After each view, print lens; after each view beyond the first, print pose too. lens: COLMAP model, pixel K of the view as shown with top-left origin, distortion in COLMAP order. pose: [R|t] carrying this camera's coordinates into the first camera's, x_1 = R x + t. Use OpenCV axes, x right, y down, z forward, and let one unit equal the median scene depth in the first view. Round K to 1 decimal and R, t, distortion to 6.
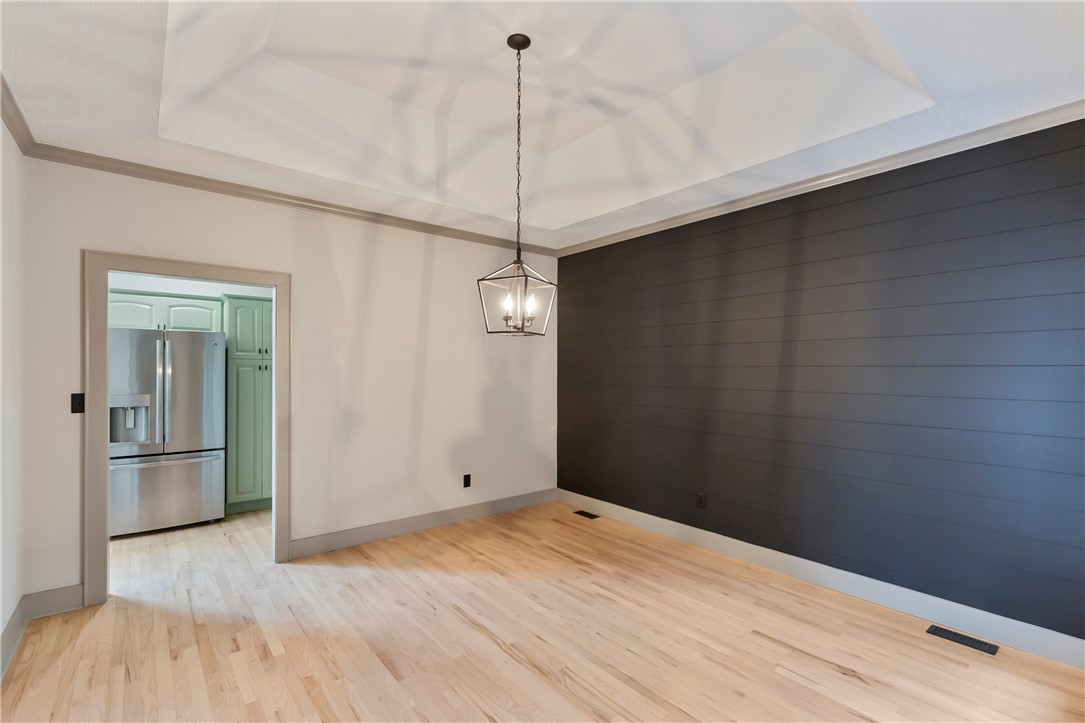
lens RADIAL K [[493.1, 0, 540.8], [0, 493.1, 364.6], [0, 0, 1]] dist [0.002618, -0.000306]
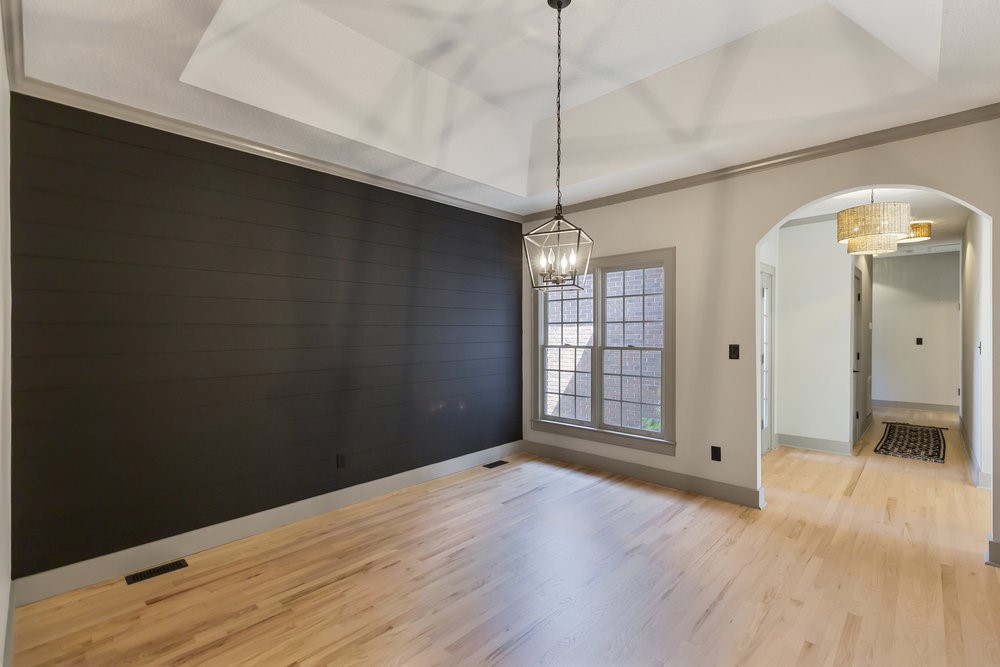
lens RADIAL K [[454.5, 0, 499.8], [0, 454.5, 331.4], [0, 0, 1]] dist [0.002618, -0.000306]
pose [[-0.141686, -0.000101, 0.989912, -0.694111], [-0.003381, 0.999994, -0.000382, 0.018501], [-0.989906, -0.003401, -0.141685, 0.910466]]
